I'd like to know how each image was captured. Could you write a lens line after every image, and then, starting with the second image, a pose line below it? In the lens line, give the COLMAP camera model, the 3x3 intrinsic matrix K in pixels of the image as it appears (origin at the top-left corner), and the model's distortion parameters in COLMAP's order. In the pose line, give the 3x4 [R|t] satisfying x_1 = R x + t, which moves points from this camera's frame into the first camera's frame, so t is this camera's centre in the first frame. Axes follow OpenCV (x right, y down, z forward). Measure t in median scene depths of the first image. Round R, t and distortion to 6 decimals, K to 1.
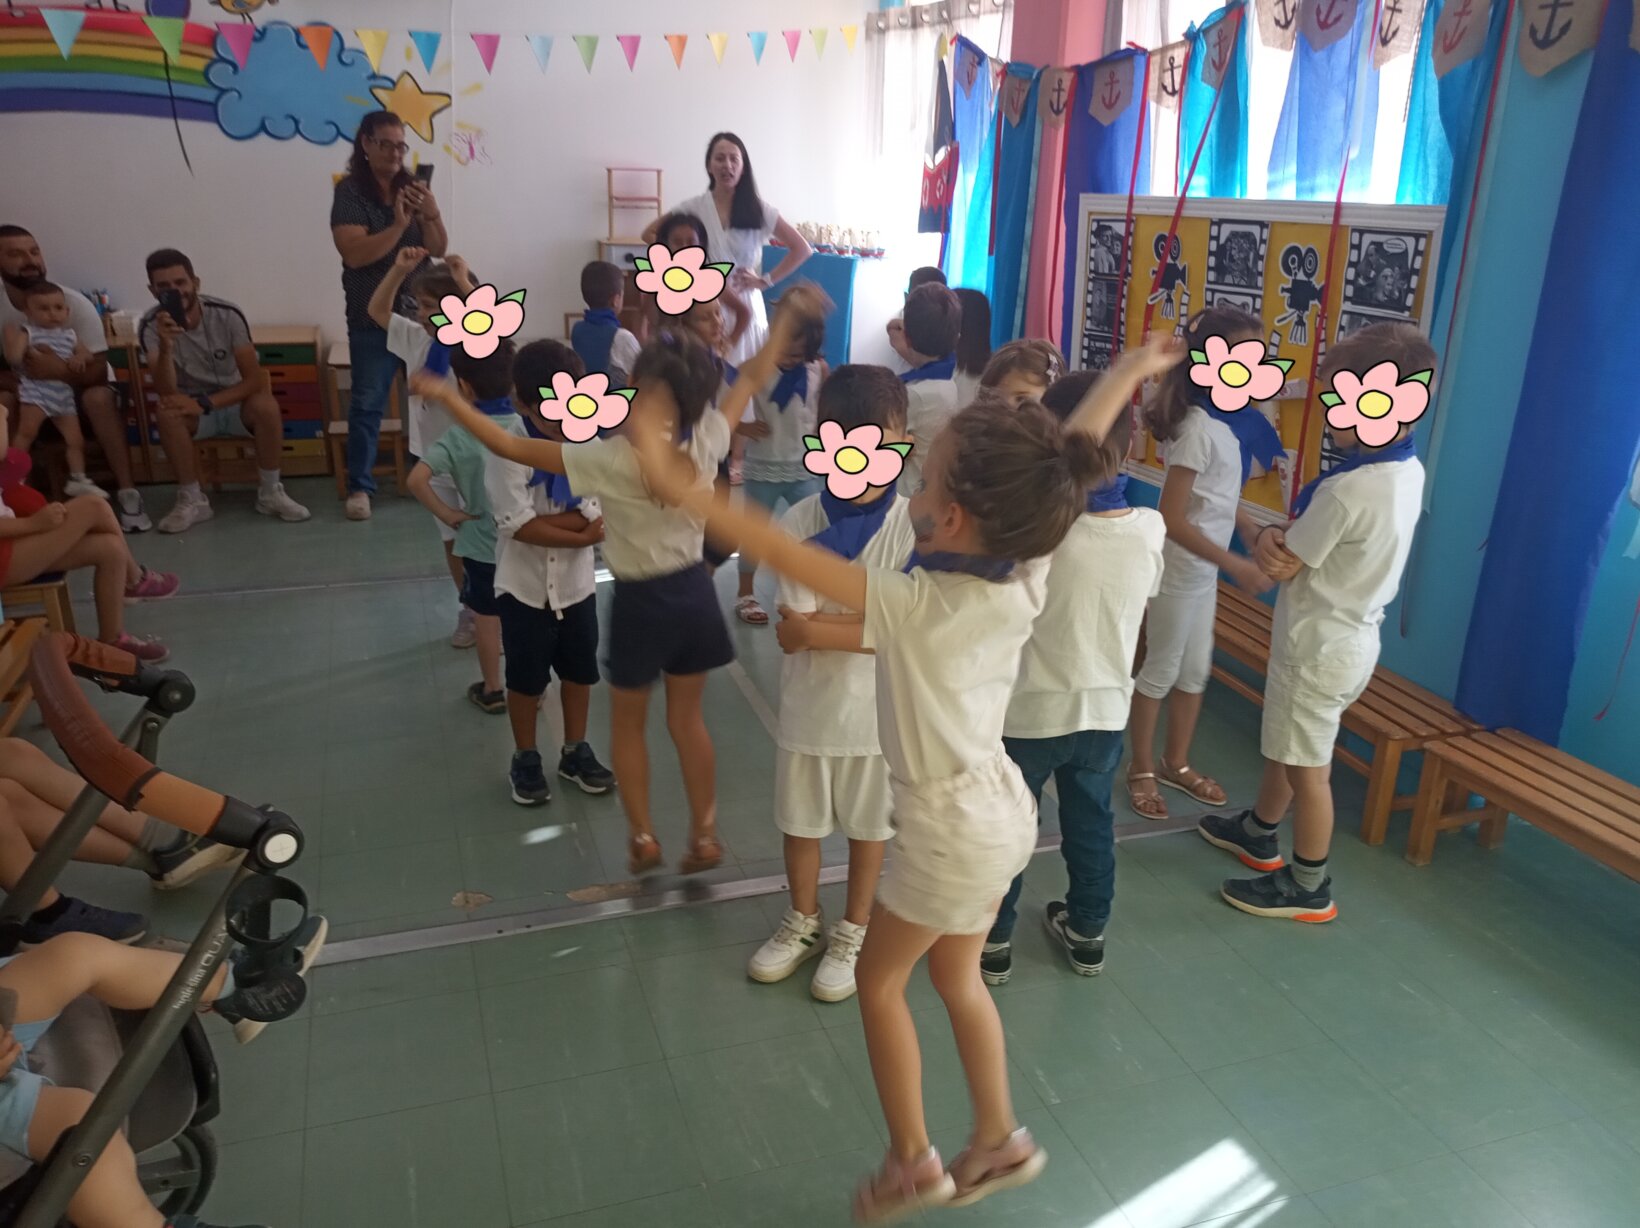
lens RADIAL K [[1273.1, 0, 823.0], [0, 1273.1, 626.6], [0, 0, 1]] dist [0.007741, 0.005603]
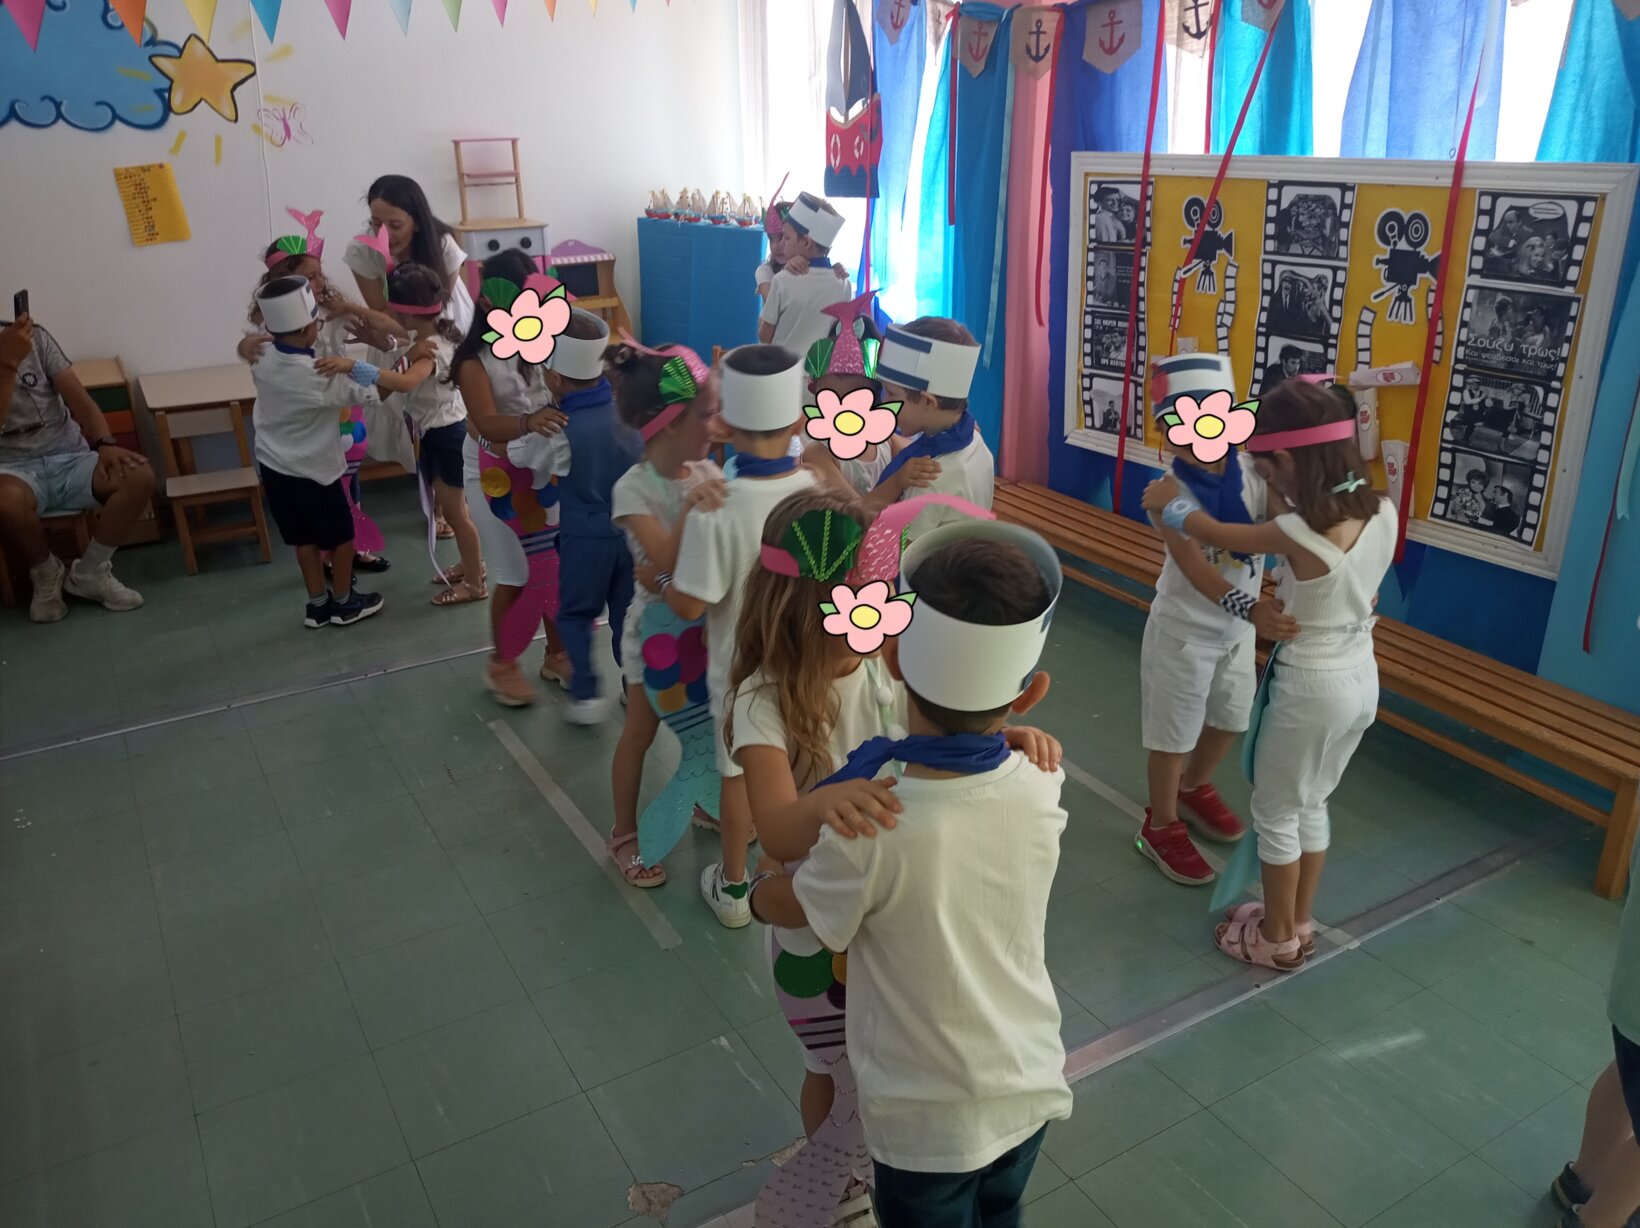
lens RADIAL K [[1273.1, 0, 817.2], [0, 1273.1, 609.1], [0, 0, 1]] dist [0.007741, 0.005603]
pose [[0.977469, -0.118873, 0.174425, -0.173978], [0.111498, 0.992428, 0.051523, -0.101196], [-0.179229, -0.030914, 0.983322, 0.175066]]
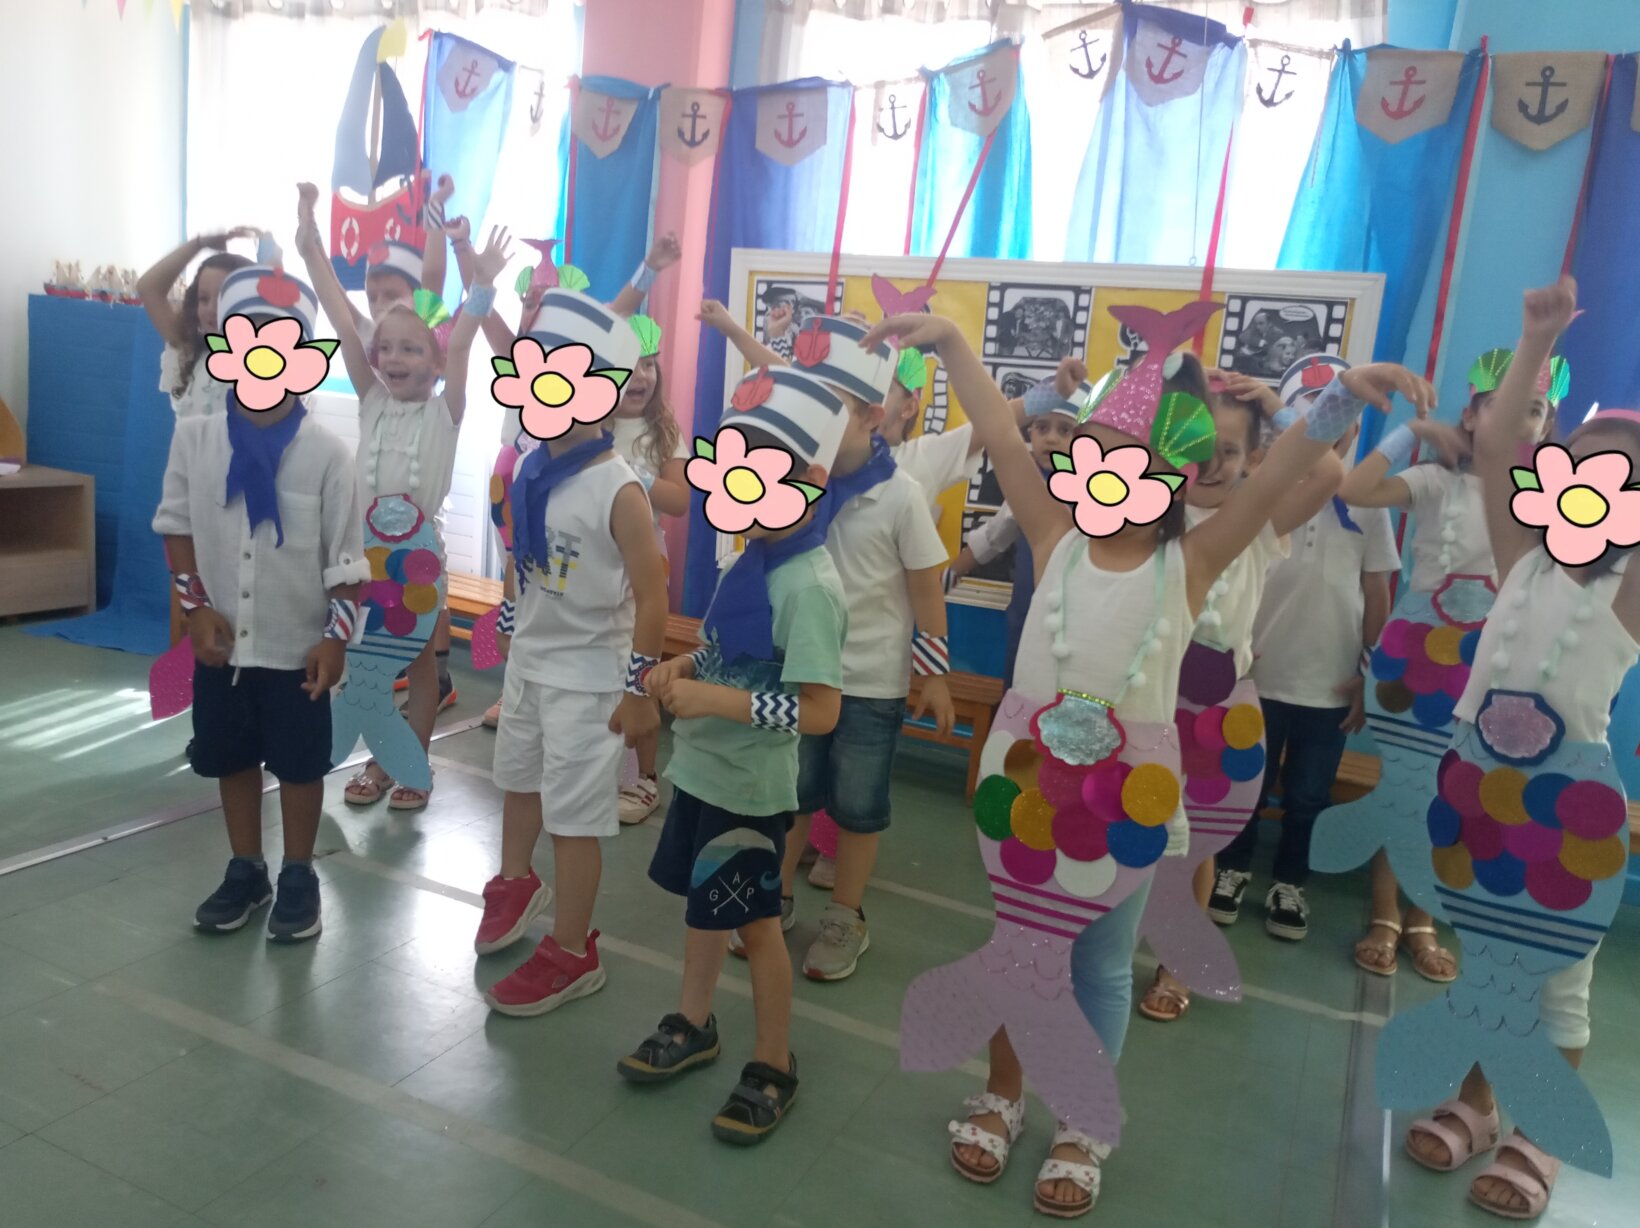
lens RADIAL K [[1273.1, 0, 778.7], [0, 1273.1, 591.9], [0, 0, 1]] dist [0.007741, 0.005603]
pose [[0.675692, -0.095272, 0.731002, -0.413855], [0.185355, 0.981713, -0.043383, -0.097699], [-0.713501, 0.164809, 0.680995, 0.518133]]
